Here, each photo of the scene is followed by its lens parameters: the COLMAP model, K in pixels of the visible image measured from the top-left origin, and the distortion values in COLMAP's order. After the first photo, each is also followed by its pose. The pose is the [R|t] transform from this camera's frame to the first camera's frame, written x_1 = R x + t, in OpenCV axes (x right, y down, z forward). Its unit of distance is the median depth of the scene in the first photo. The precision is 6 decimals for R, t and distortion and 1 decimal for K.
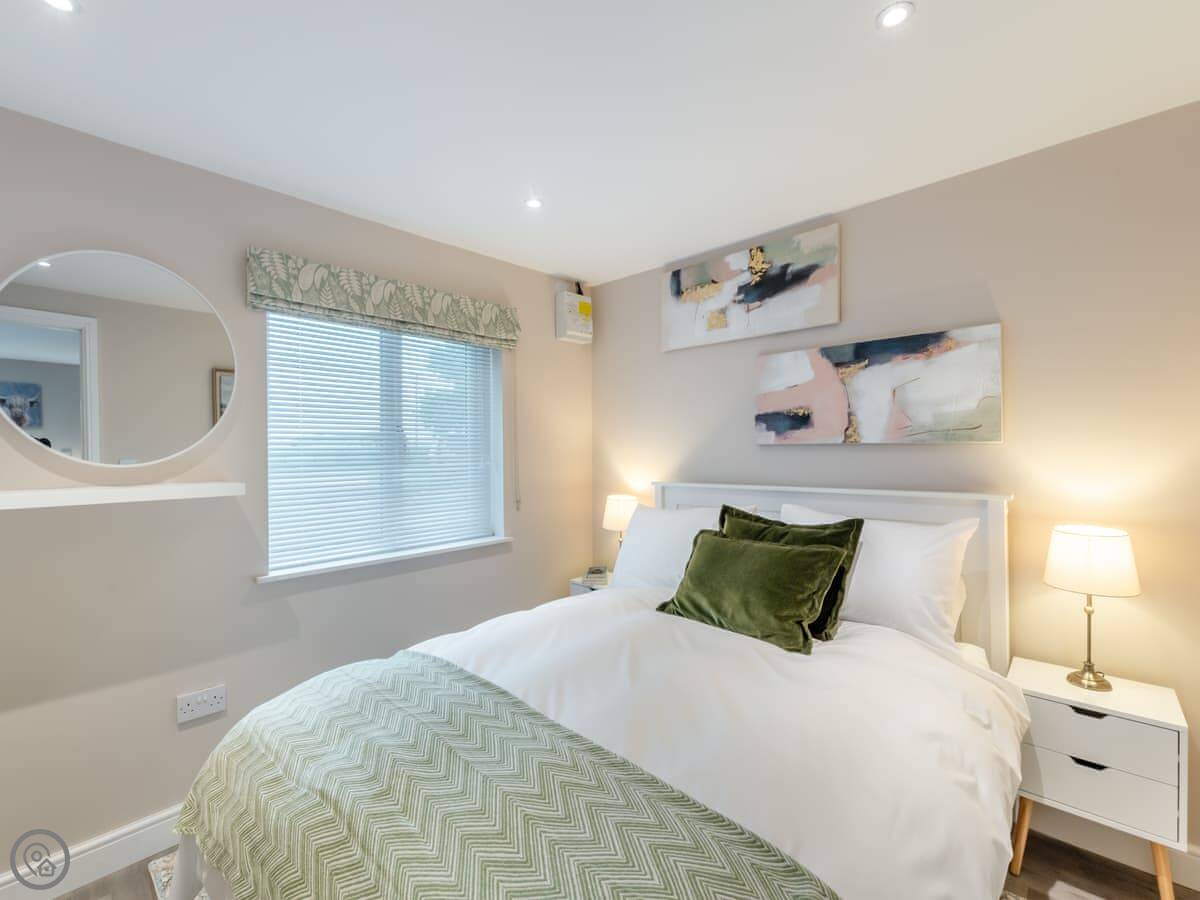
lens RADIAL K [[517.1, 0, 580.3], [0, 517.1, 450.8], [0, 0, 1]] dist [0.004458, -0.002494]
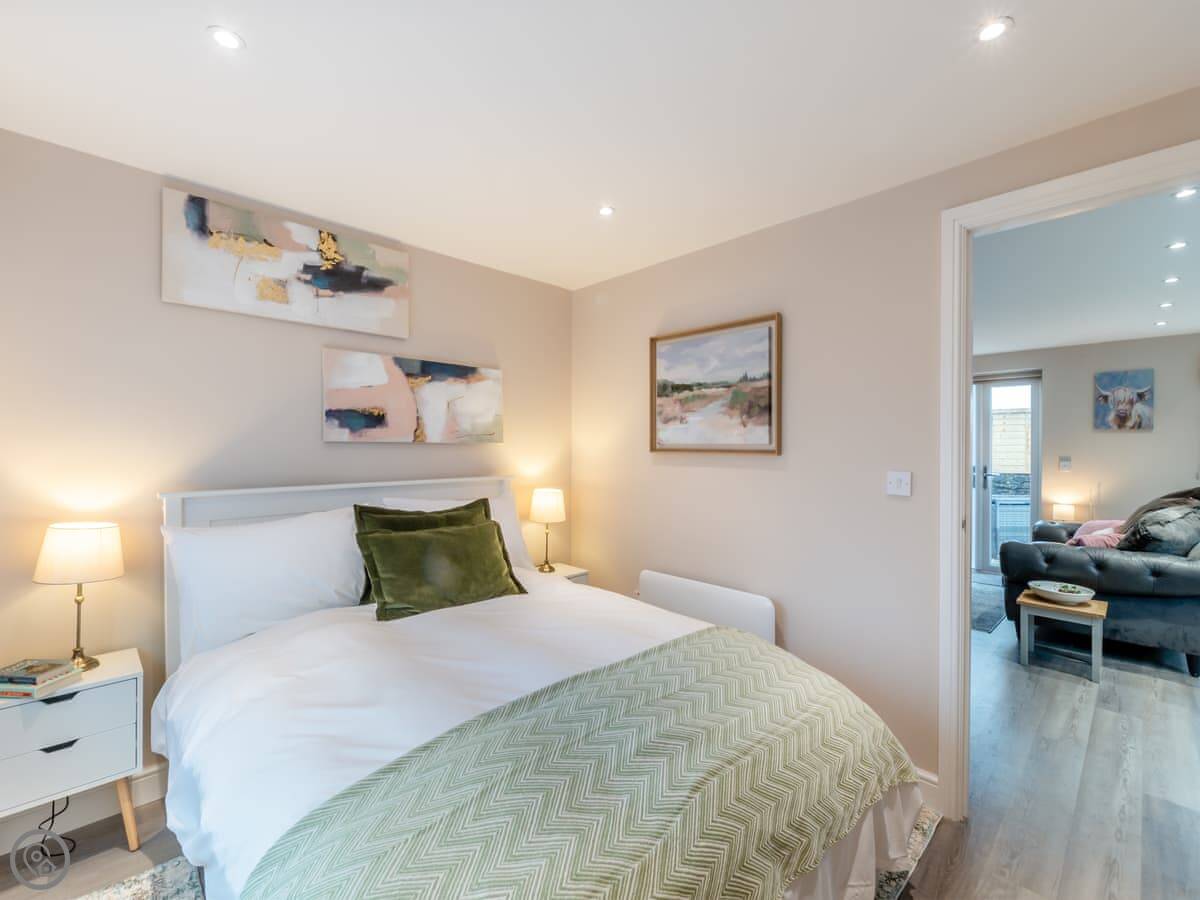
lens RADIAL K [[517.1, 0, 607.5], [0, 517.1, 449.1], [0, 0, 1]] dist [0.004458, -0.002494]
pose [[0.031758, -0.006531, 0.999474, -0.616651], [-0.015311, 0.999858, 0.007020, -0.012585], [-0.999378, -0.015526, 0.031653, 0.474302]]
